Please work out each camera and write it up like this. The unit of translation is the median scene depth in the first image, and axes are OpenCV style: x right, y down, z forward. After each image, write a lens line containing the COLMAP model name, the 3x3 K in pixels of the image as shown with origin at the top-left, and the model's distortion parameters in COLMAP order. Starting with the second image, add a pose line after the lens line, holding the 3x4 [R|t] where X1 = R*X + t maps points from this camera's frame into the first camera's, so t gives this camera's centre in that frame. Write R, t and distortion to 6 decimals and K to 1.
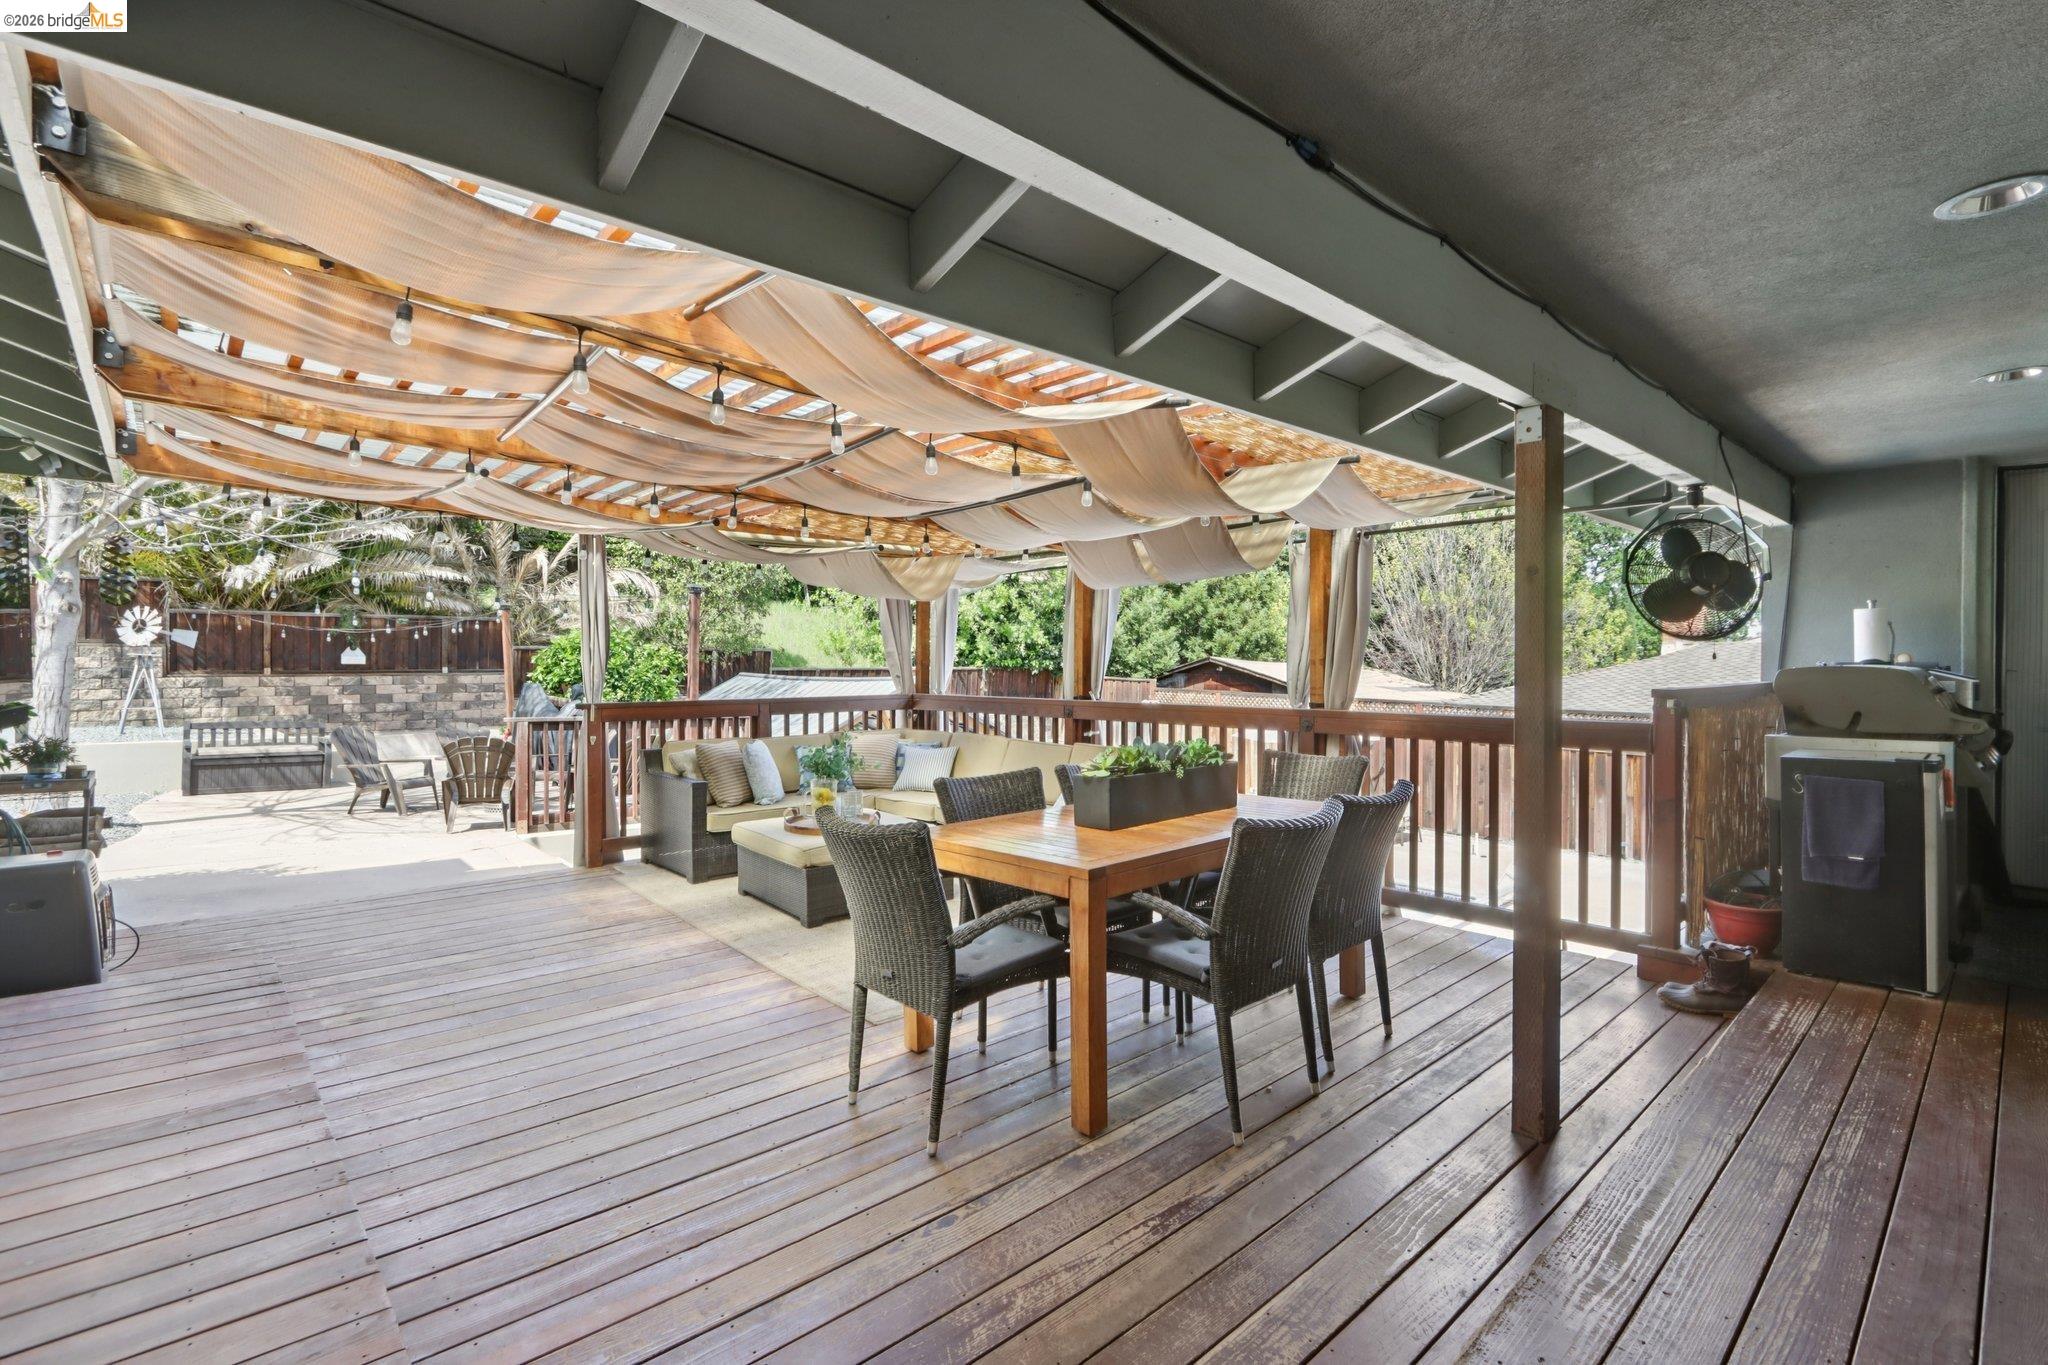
lens RADIAL K [[945.9, 0, 1026.6], [0, 945.9, 679.8], [0, 0, 1]] dist [-0.018208, 0.002352]
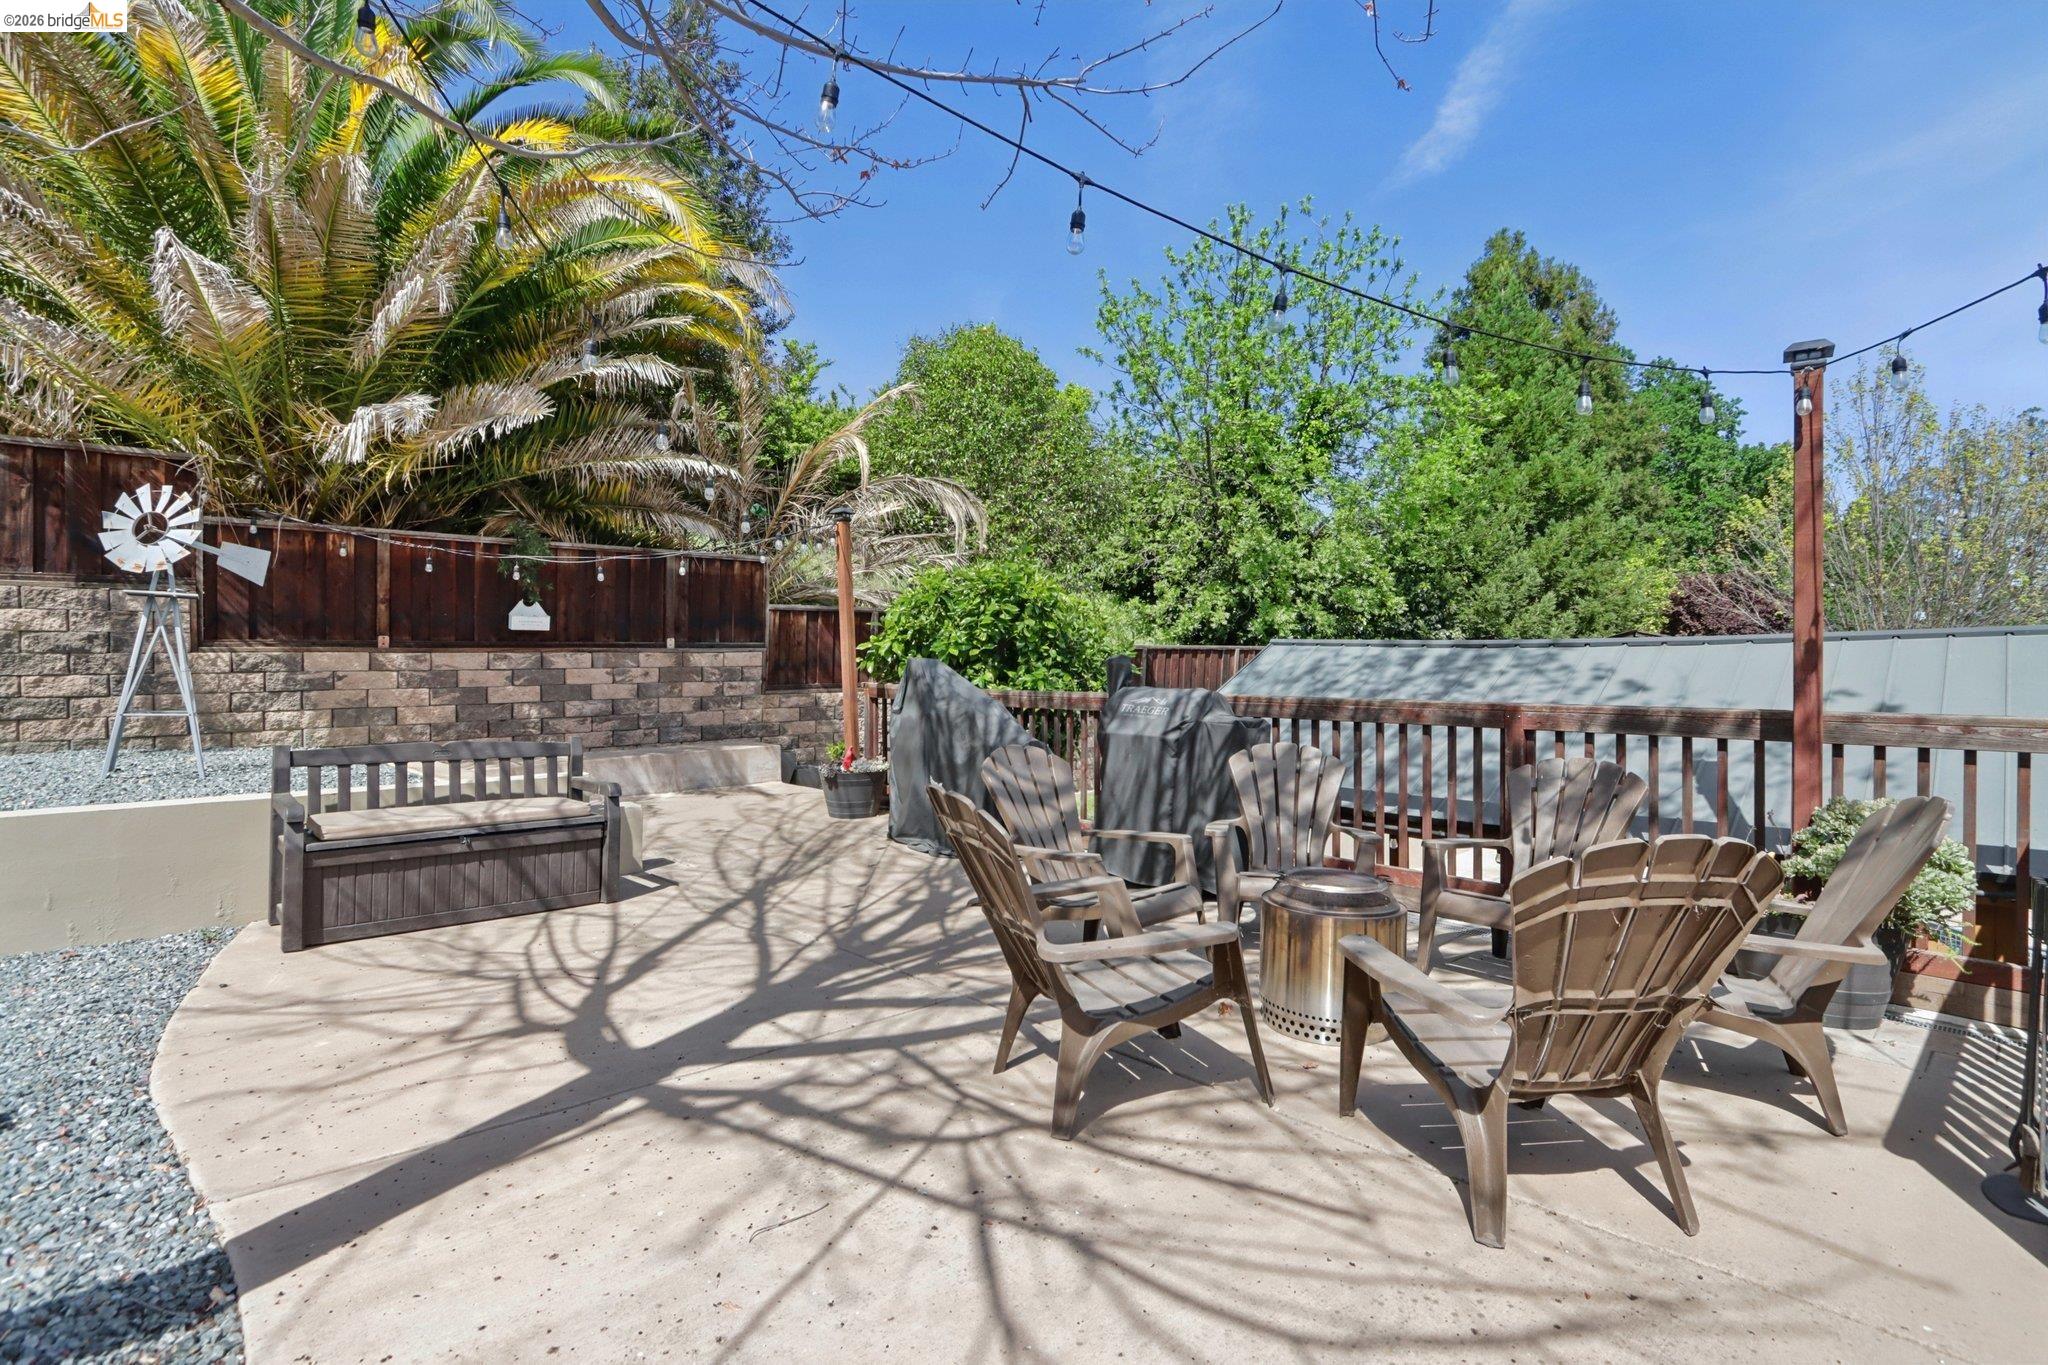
lens RADIAL K [[945.9, 0, 1022.1], [0, 945.9, 682.7], [0, 0, 1]] dist [-0.018208, 0.002352]
pose [[0.999943, -0.005599, 0.009089, -0.478633], [0.005553, 0.999972, 0.005002, 0.014228], [-0.009117, -0.004951, 0.999946, 0.488264]]
